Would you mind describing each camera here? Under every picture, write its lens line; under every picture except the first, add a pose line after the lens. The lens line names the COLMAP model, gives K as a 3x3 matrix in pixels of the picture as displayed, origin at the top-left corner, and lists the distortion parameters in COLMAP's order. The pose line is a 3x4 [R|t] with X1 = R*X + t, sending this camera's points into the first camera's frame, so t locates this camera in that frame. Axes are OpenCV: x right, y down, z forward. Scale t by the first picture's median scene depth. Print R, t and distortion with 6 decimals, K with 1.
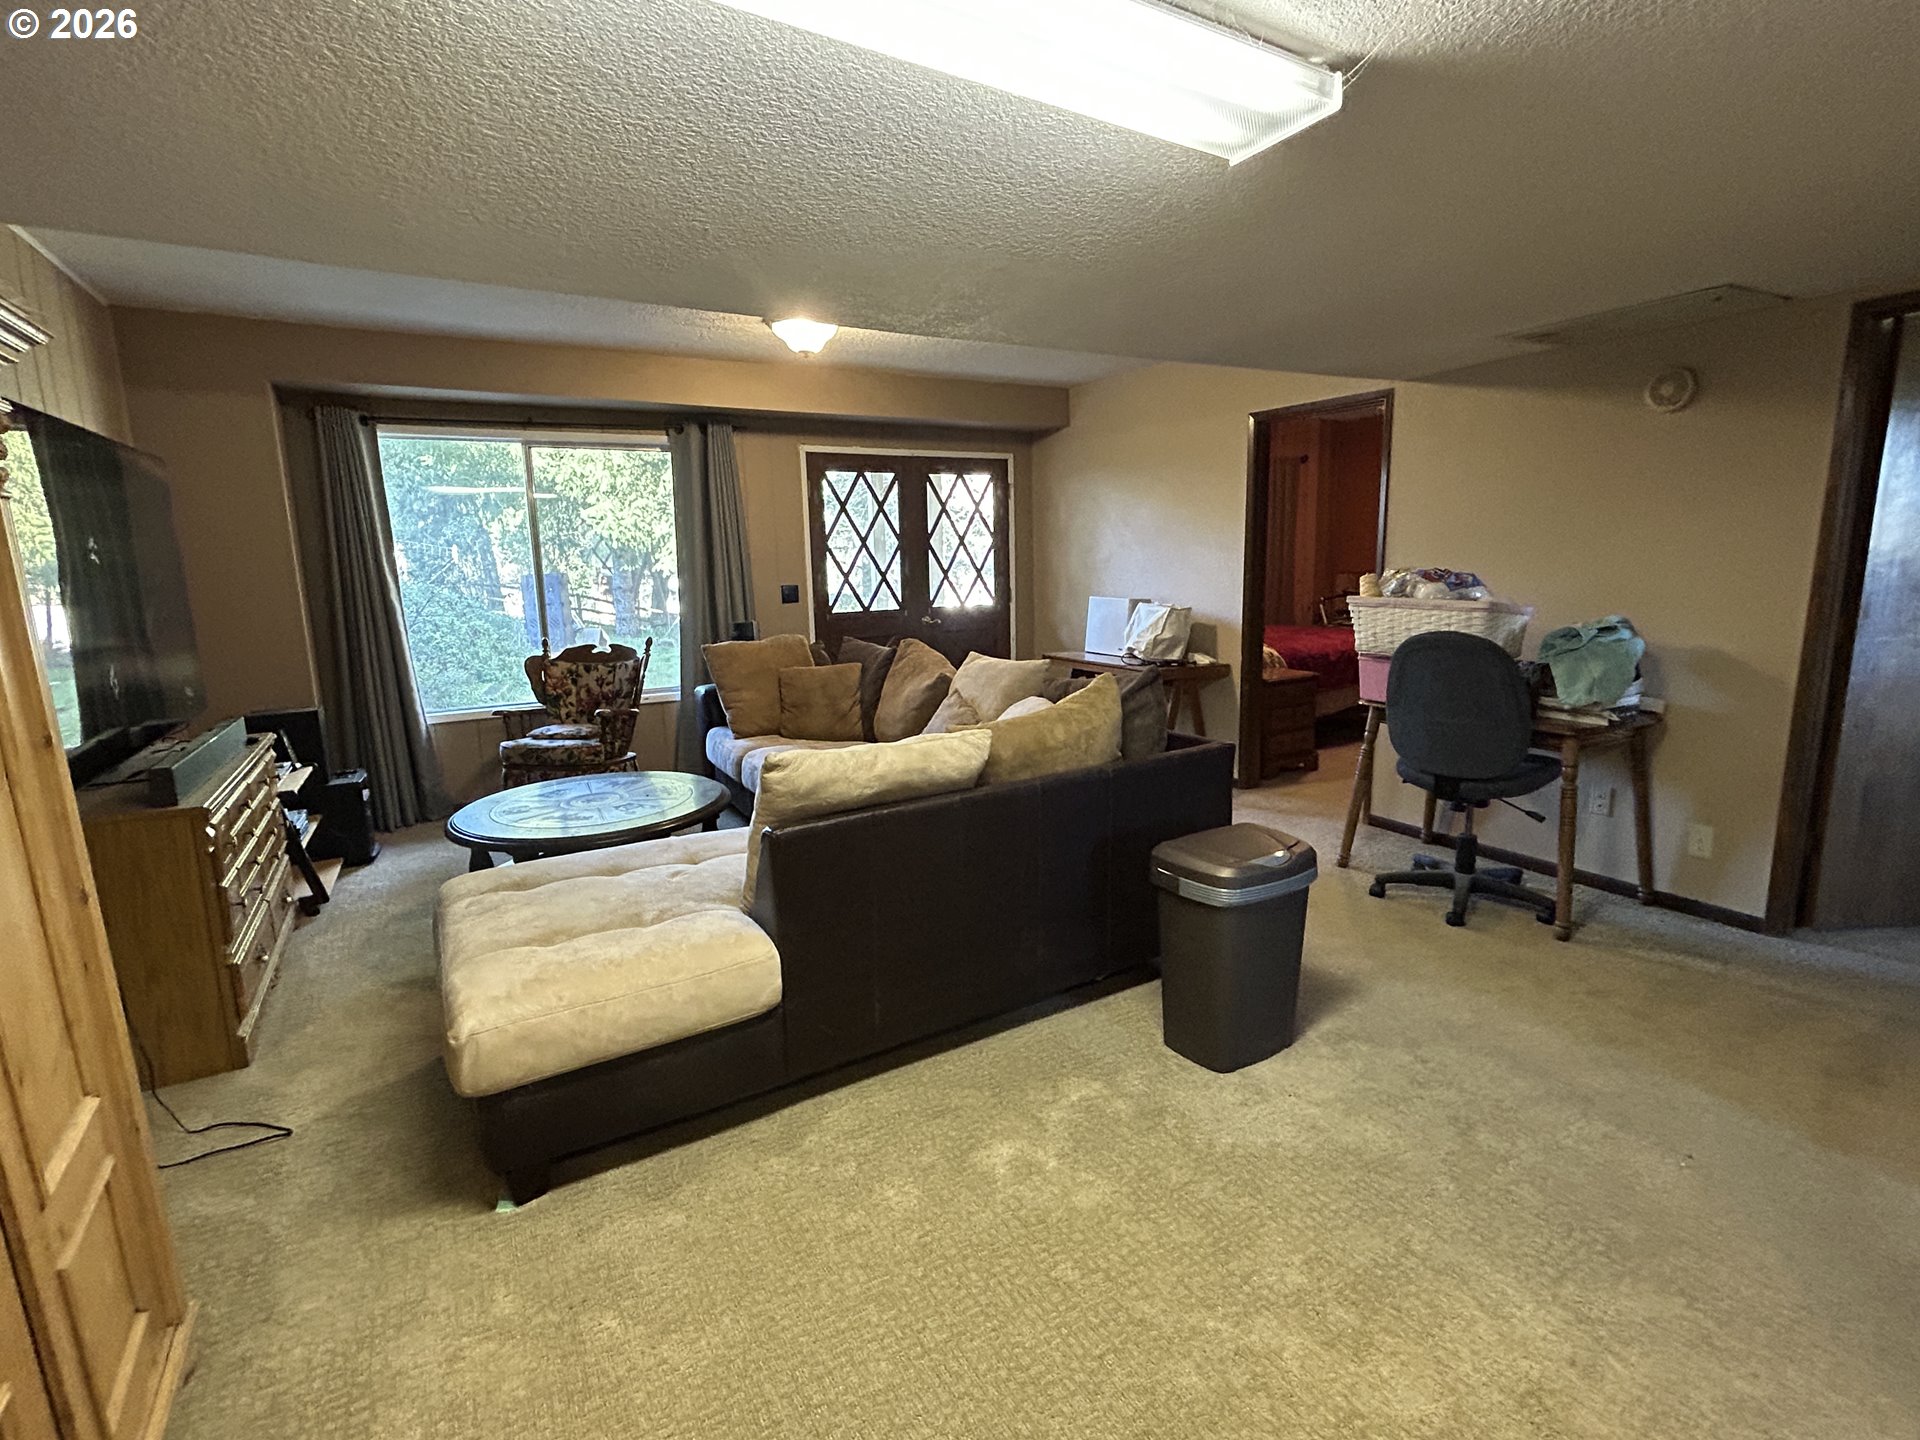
lens RADIAL K [[904.0, 0, 961.9], [0, 904.0, 723.5], [0, 0, 1]] dist [-0.006110, -0.000205]
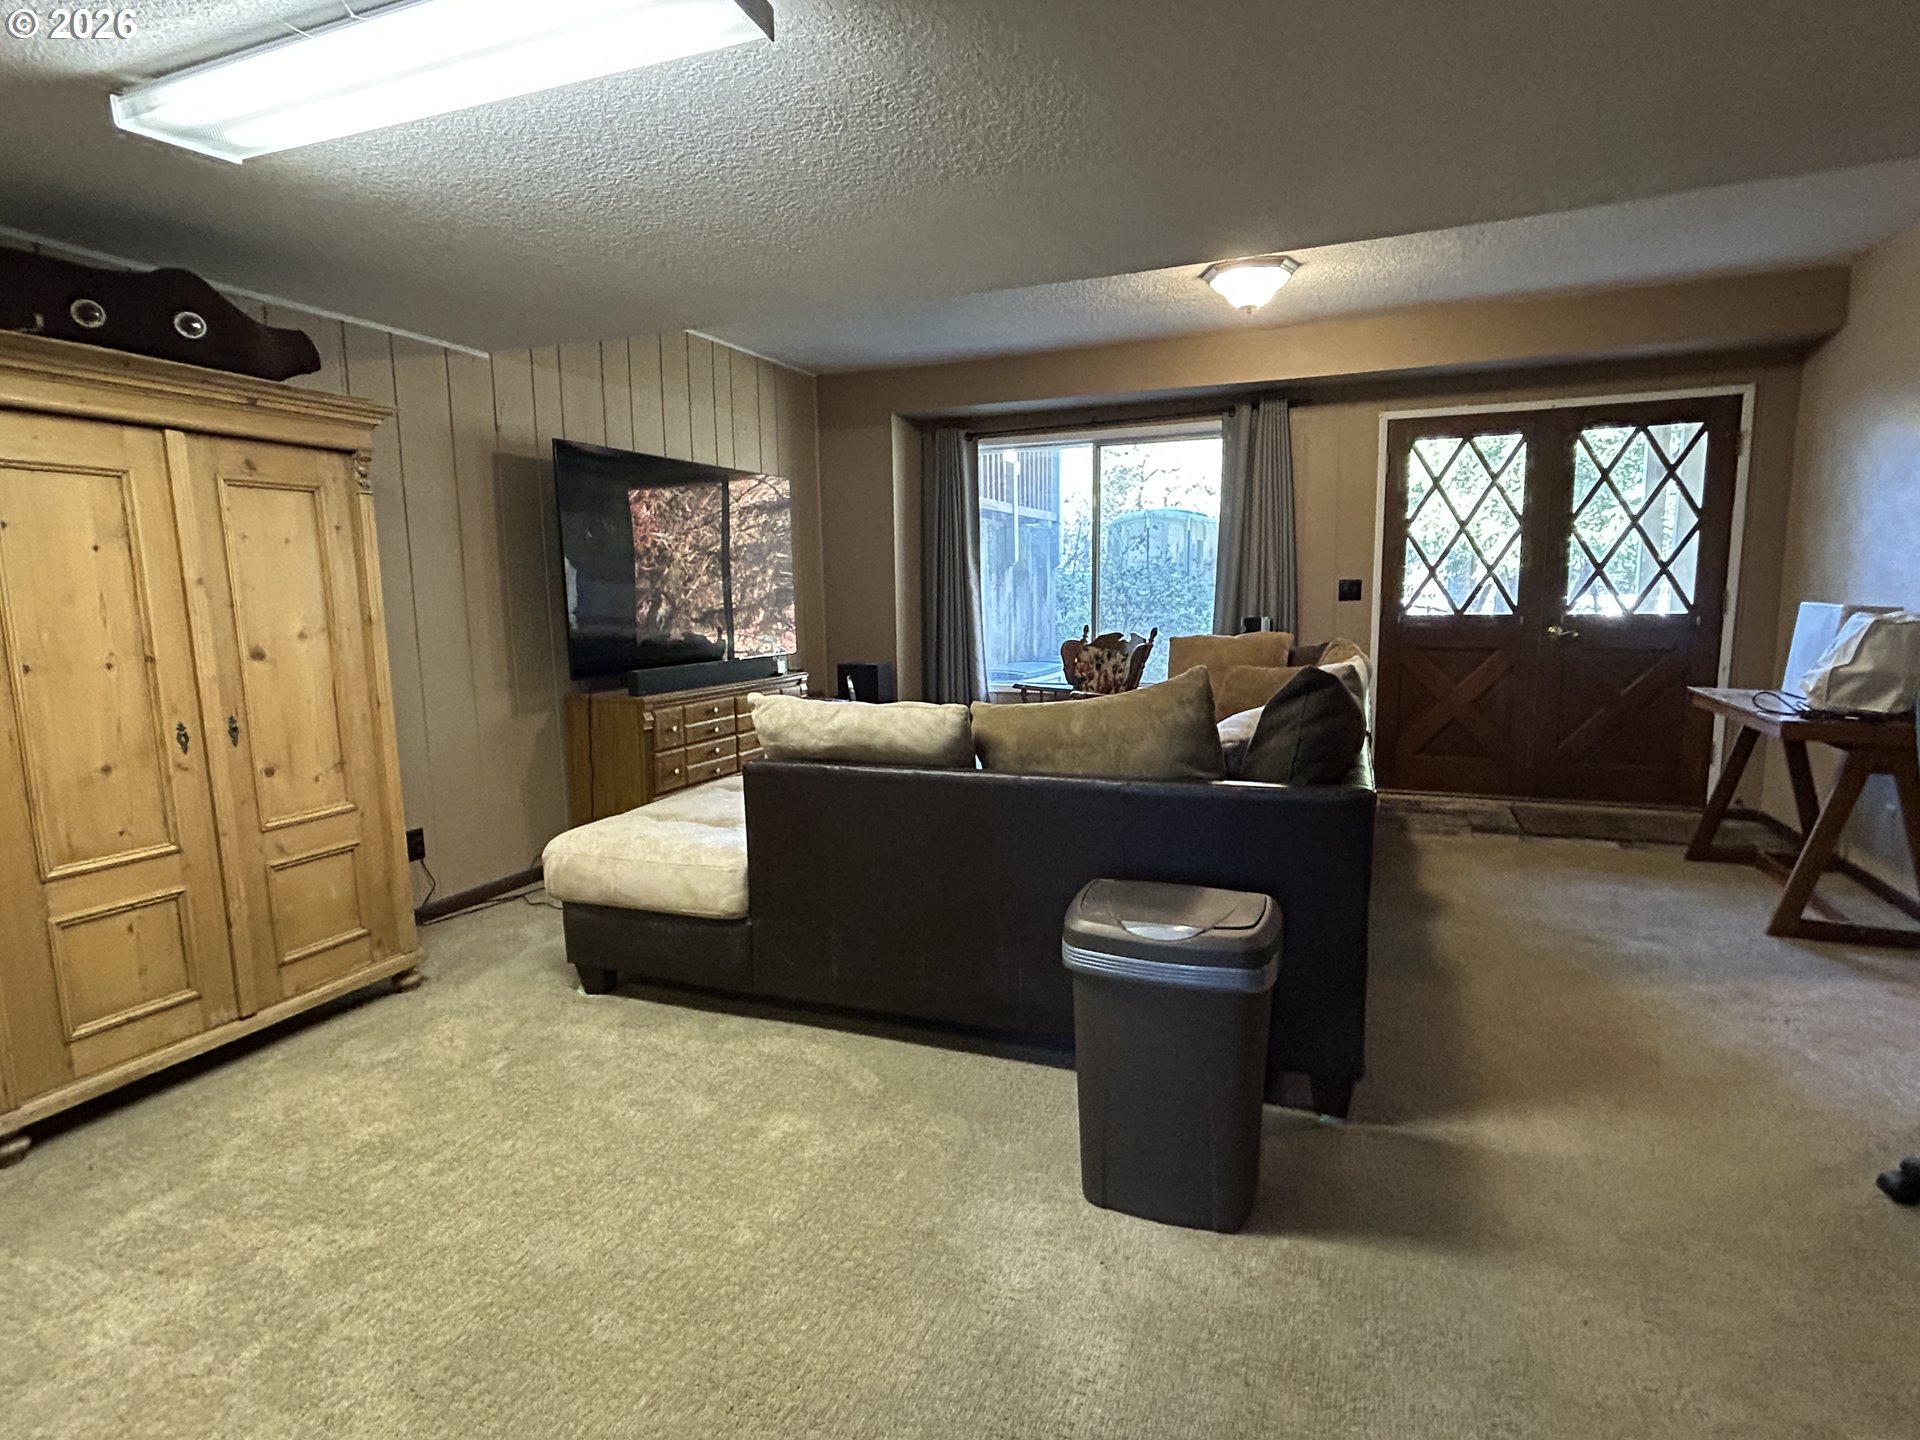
lens RADIAL K [[983.7, 0, 957.0], [0, 983.7, 715.7], [0, 0, 1]] dist [-0.002964, 0.003177]
pose [[0.609645, 0.117794, -0.783874, 0.365463], [-0.144480, 0.988844, 0.036228, -0.008085], [0.779396, 0.091168, 0.619863, 0.174129]]
